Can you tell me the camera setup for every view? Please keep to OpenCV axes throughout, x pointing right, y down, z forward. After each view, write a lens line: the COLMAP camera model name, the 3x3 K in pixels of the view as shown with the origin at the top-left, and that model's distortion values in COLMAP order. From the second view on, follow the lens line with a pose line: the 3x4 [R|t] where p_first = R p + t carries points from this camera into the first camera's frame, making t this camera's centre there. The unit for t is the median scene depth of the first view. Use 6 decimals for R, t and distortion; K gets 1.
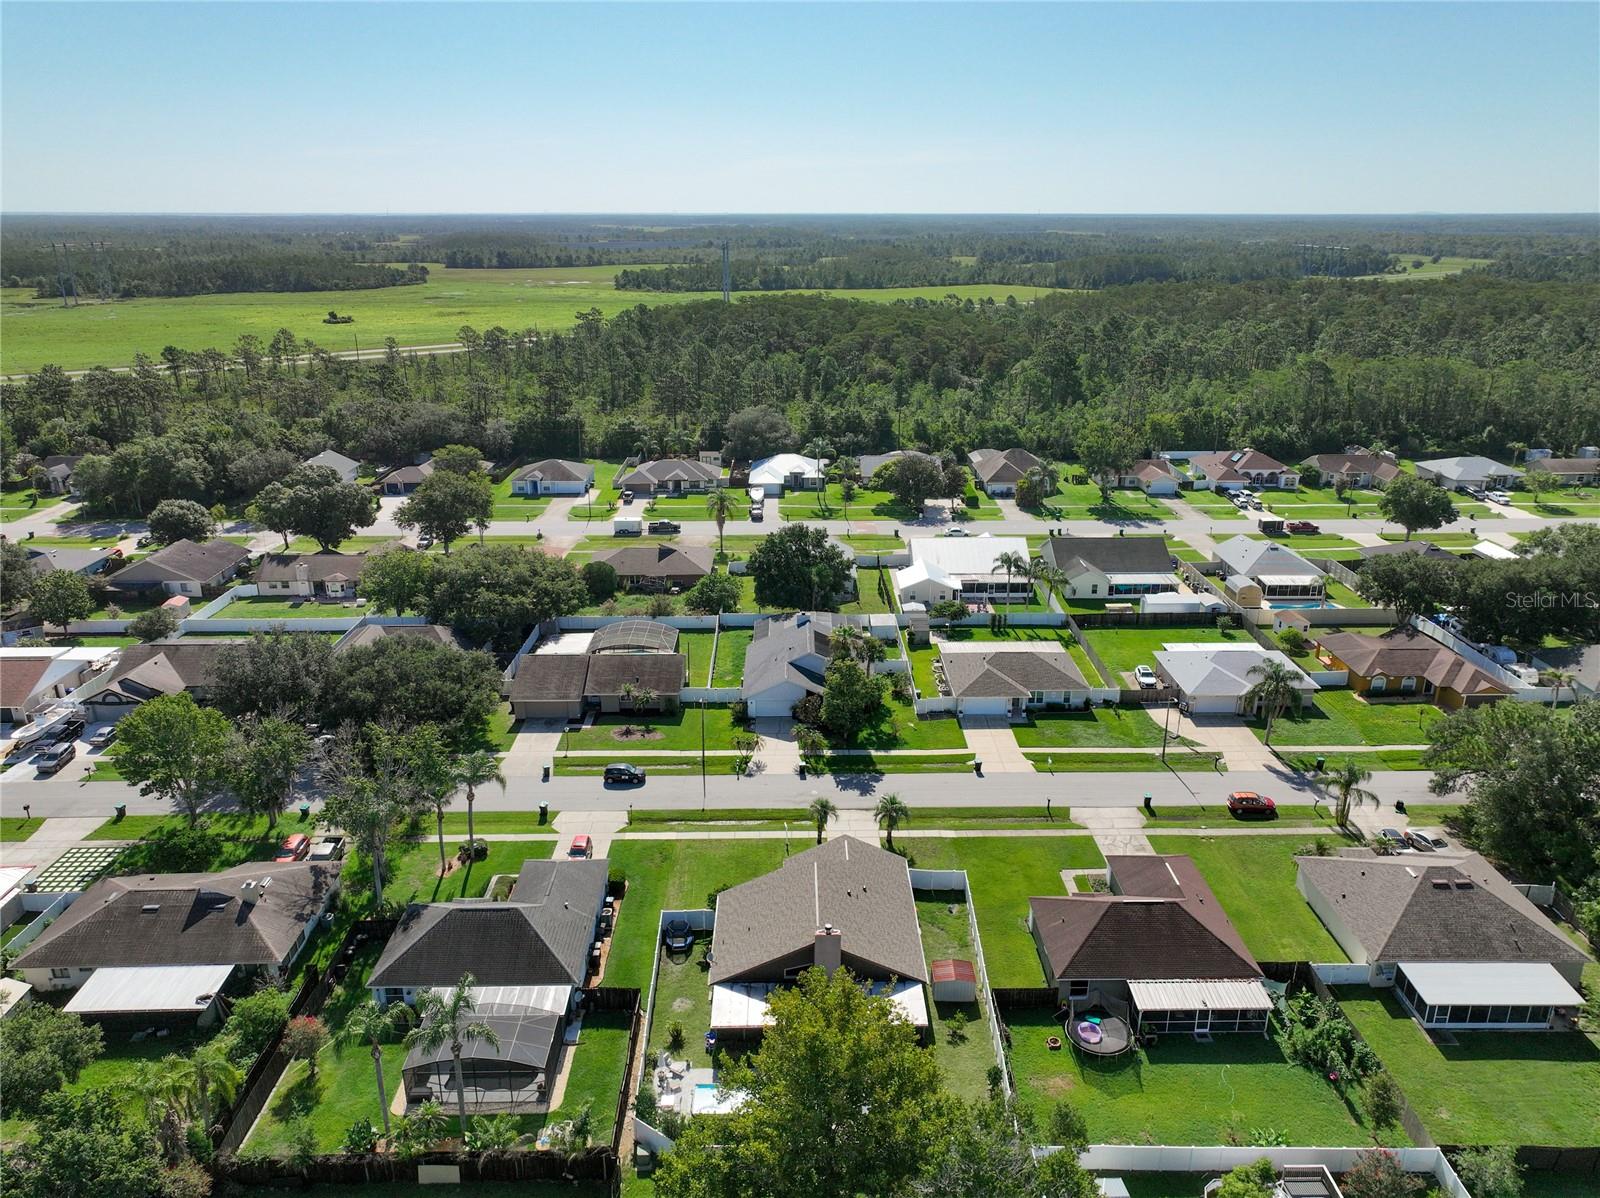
lens RADIAL K [[1124.2, 0, 803.3], [0, 1124.2, 596.3], [0, 0, 1]] dist [0.004398, 0.008124]
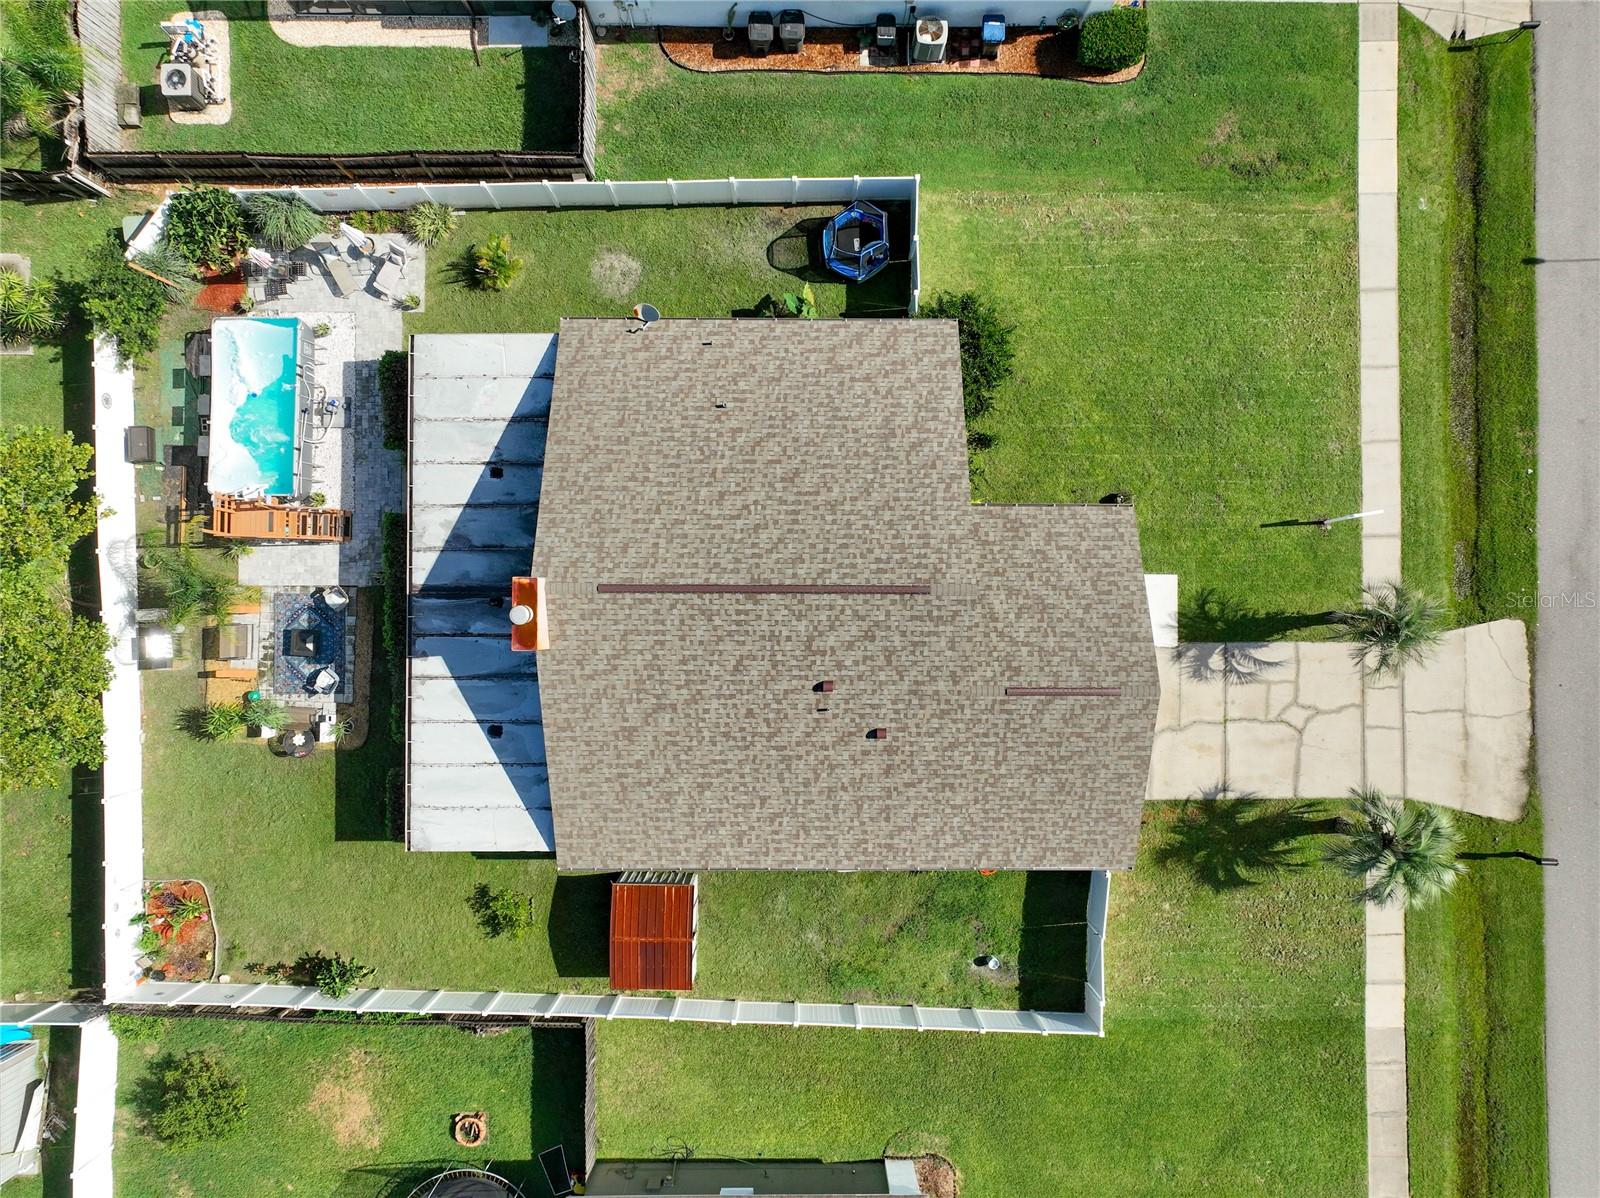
lens RADIAL K [[1130.4, 0, 806.5], [0, 1130.4, 620.4], [0, 0, 1]] dist [0.005363, 0.005266]
pose [[-0.012473, 0.999867, -0.010532, 0.017459], [-0.334254, 0.005758, 0.942465, -0.040962], [0.942400, 0.015276, 0.334138, 0.632469]]
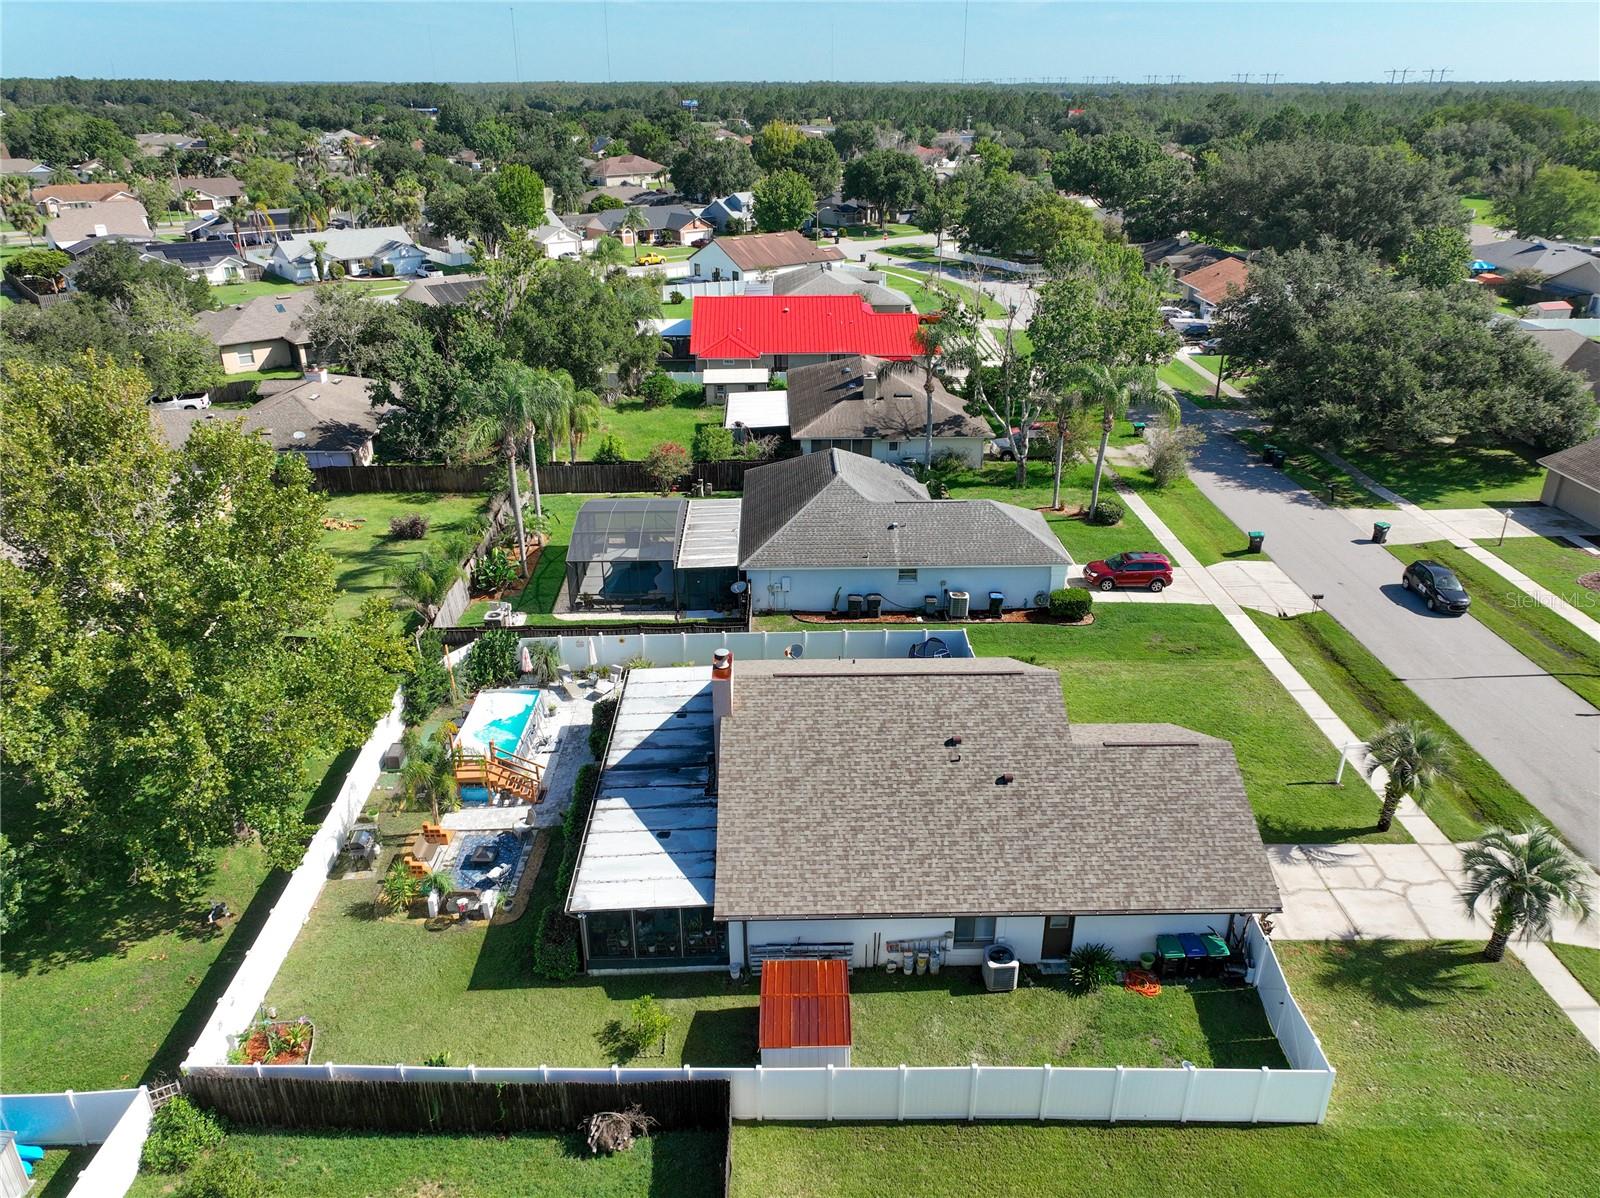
lens RADIAL K [[1124.2, 0, 803.3], [0, 1124.2, 596.3], [0, 0, 1]] dist [0.004398, 0.008124]
pose [[0.011055, 0.416246, -0.909185, 0.284141], [-0.324349, 0.861571, 0.390503, 0.053313], [0.945873, 0.290577, 0.144533, 0.626605]]
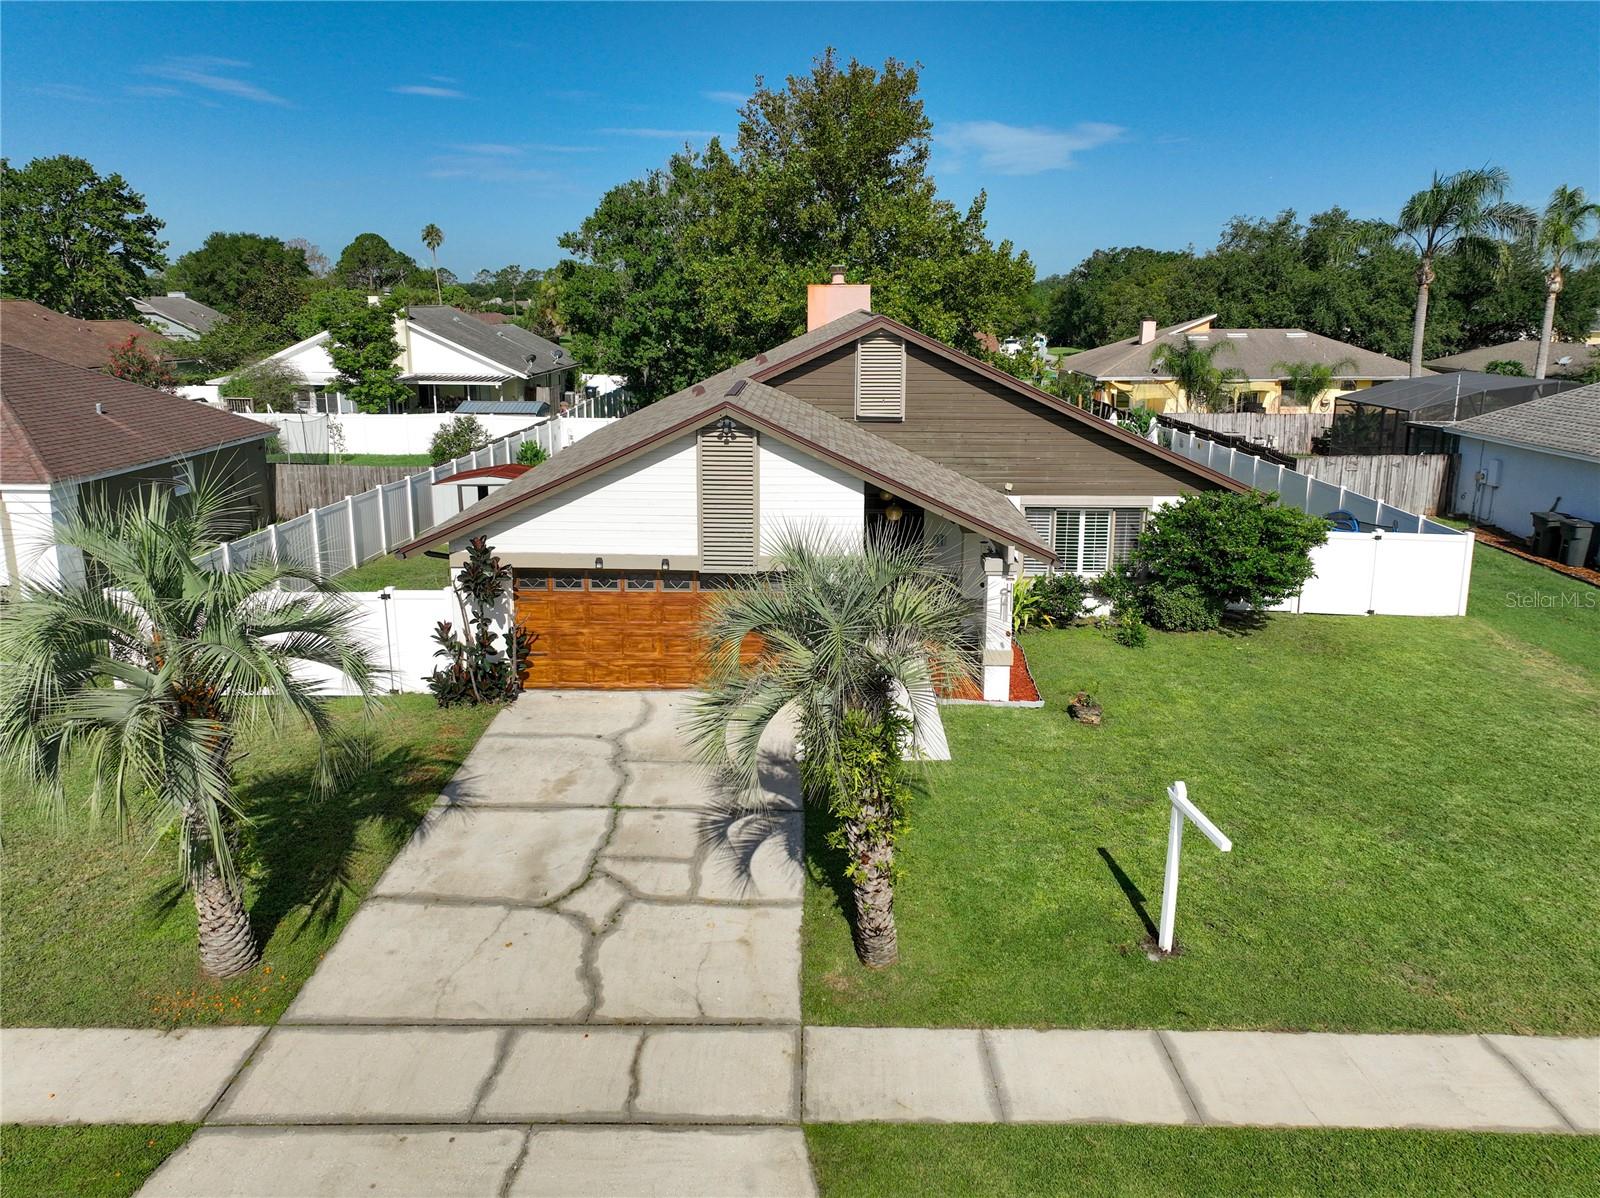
lens RADIAL K [[1133.5, 0, 799.2], [0, 1133.5, 549.3], [0, 0, 1]] dist [0.009098, 0.006106]
pose [[-0.999704, -0.009315, 0.022476, 0.016593], [0.003841, 0.851782, 0.523882, 0.108647], [-0.024025, 0.523814, -0.851494, 0.919468]]
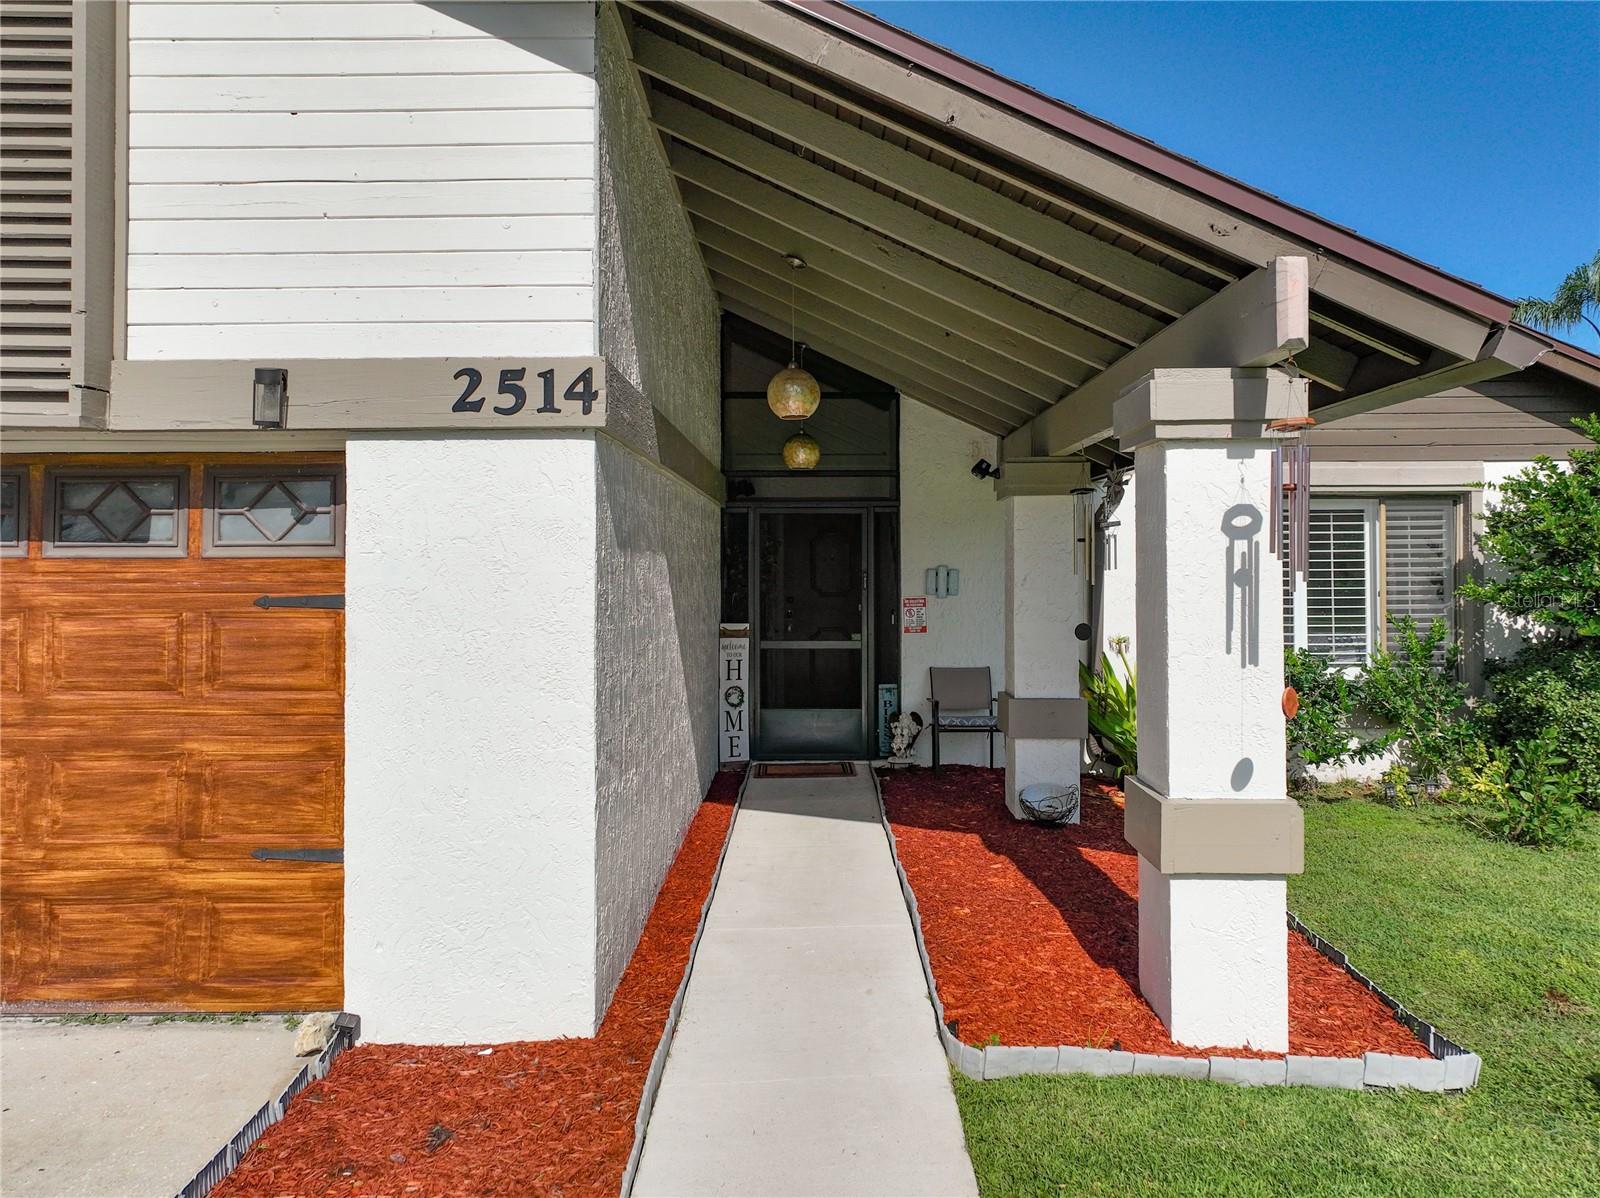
lens RADIAL K [[1124.2, 0, 803.3], [0, 1124.2, 596.3], [0, 0, 1]] dist [0.004398, 0.008124]
pose [[-0.999909, 0.000657, 0.013442, 0.004795], [0.005134, 0.941901, 0.335851, 0.184258], [-0.012441, 0.335890, -0.941819, 0.823989]]
